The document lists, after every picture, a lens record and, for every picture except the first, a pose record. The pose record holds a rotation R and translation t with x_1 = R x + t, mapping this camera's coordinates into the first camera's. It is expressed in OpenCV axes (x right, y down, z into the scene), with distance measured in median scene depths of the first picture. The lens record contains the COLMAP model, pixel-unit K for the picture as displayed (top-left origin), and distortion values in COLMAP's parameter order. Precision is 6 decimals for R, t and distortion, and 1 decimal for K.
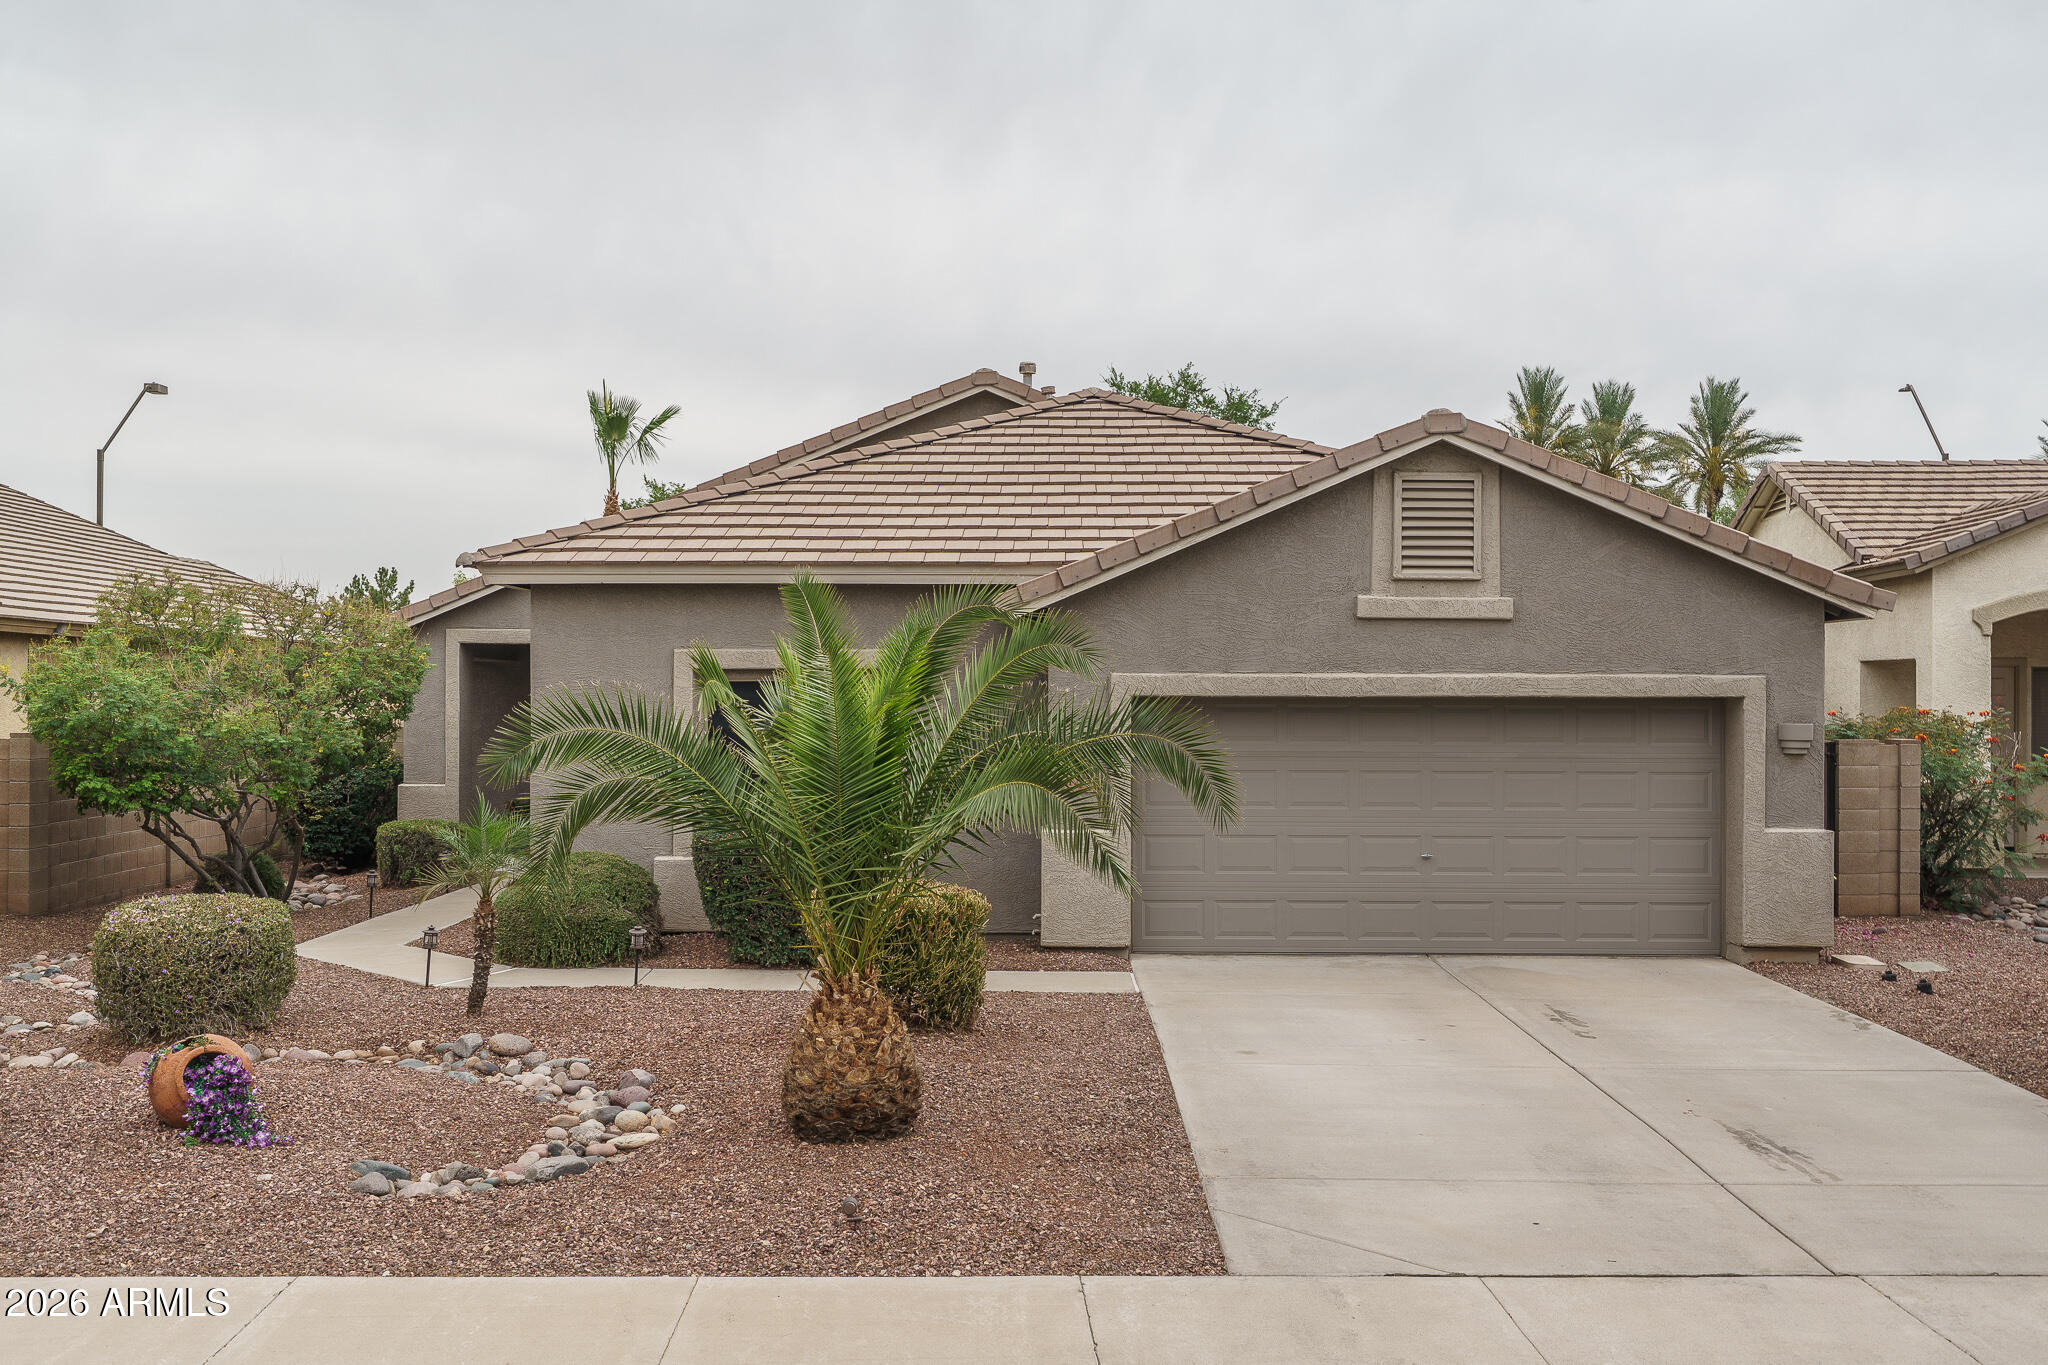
lens RADIAL K [[1971.6, 0, 1024.0], [0, 1971.6, 682.5], [0, 0, 1]] dist [0.004366, 0.002083]
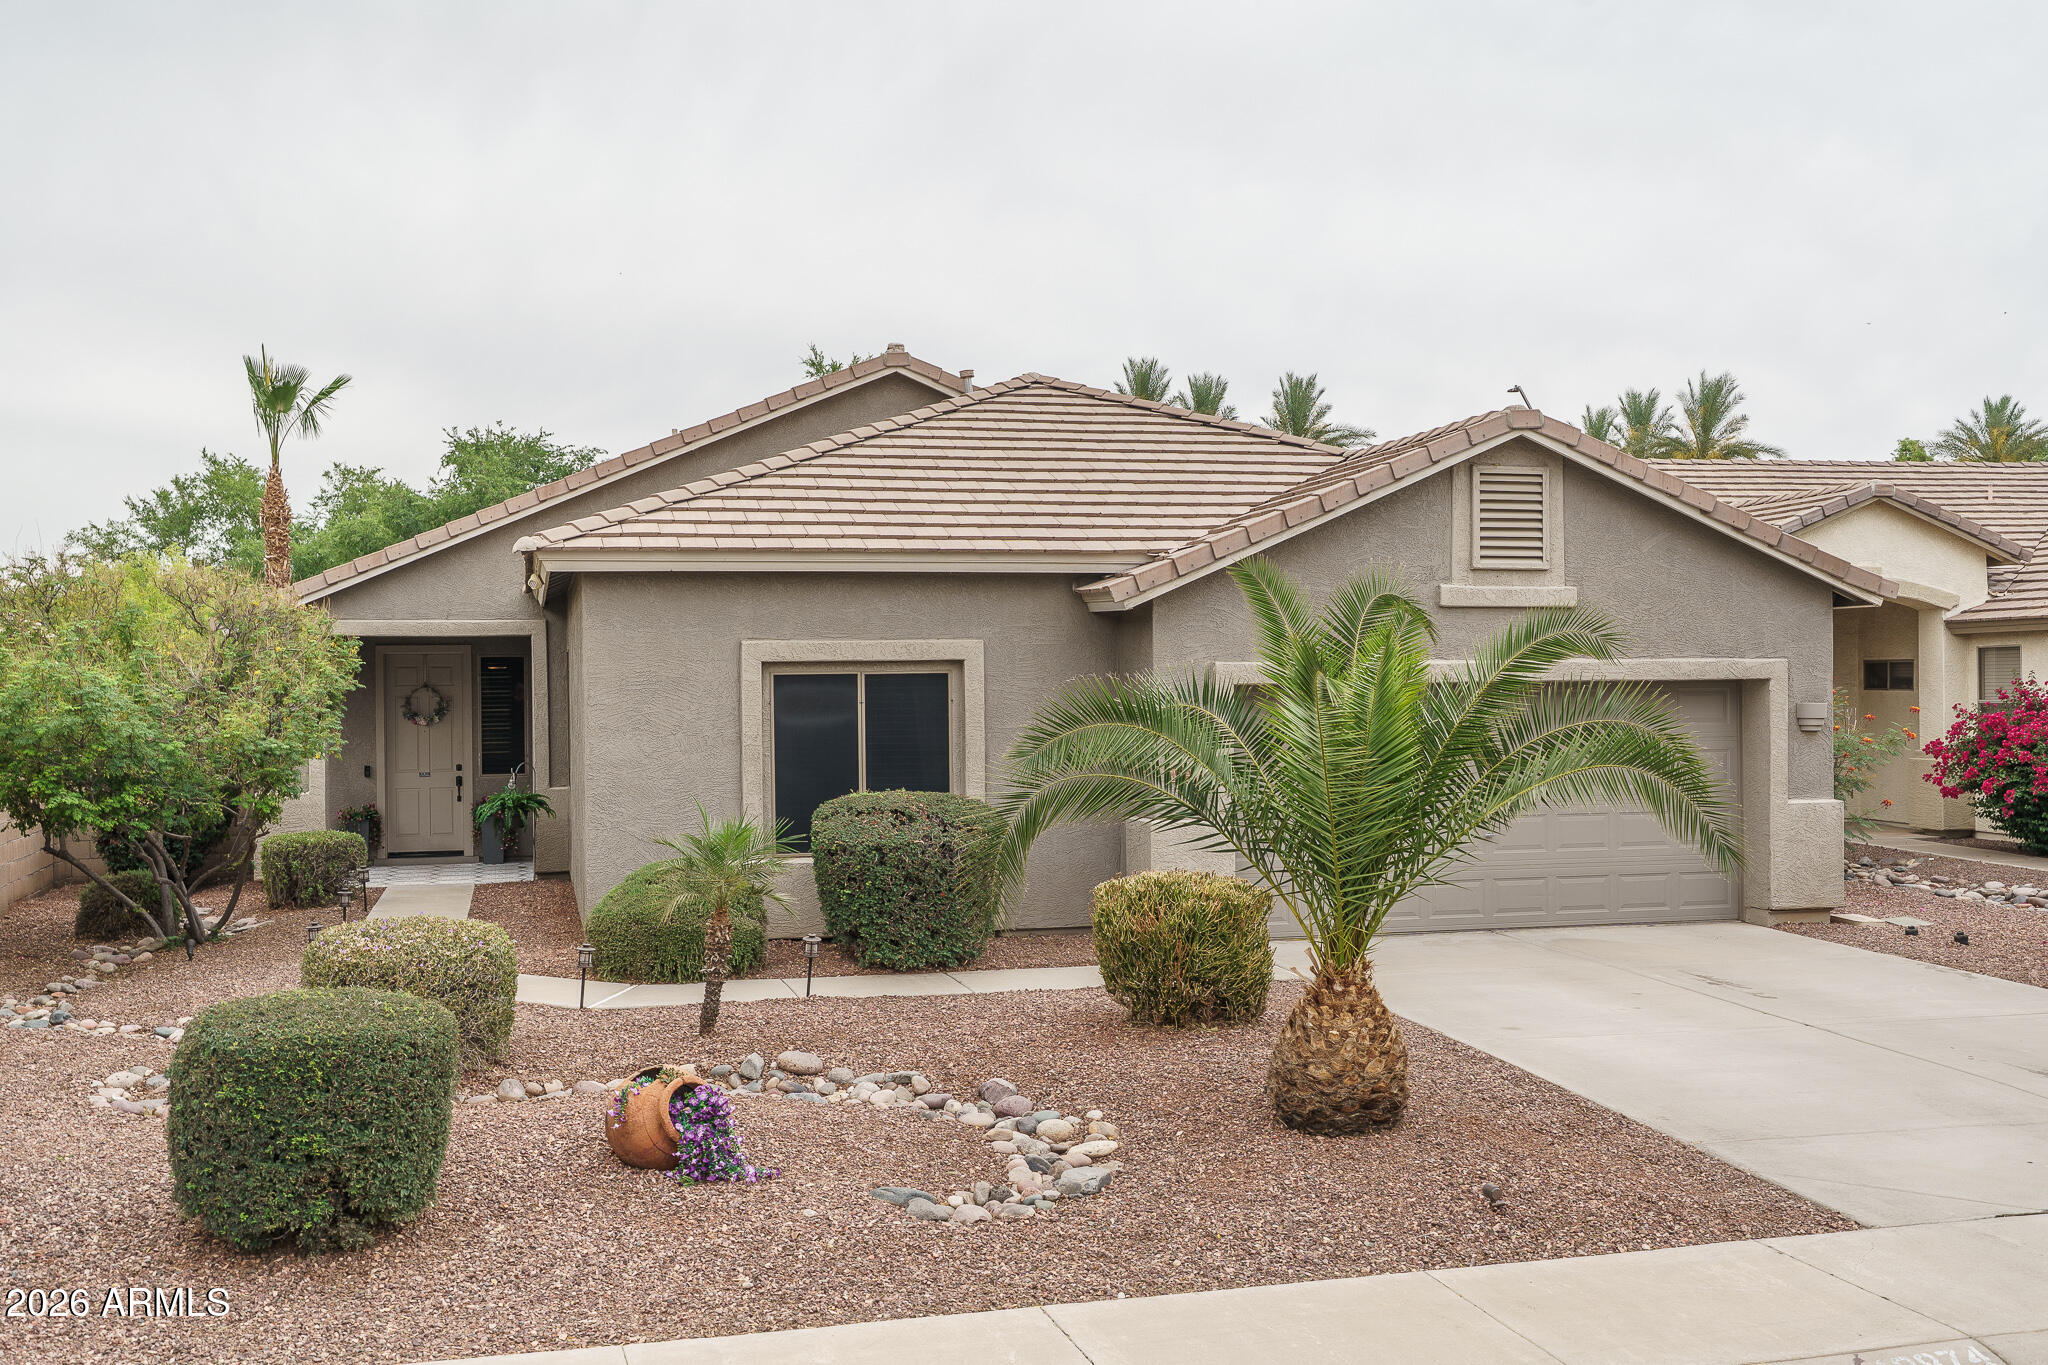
lens RADIAL K [[2018.3, 0, 1024.0], [0, 2018.3, 682.5], [0, 0, 1]] dist [0.006605, -0.001866]
pose [[0.967849, -0.011656, 0.251263, -0.307297], [0.010260, 0.999924, 0.006868, -0.002386], [-0.251324, -0.004070, 0.967894, 0.032888]]
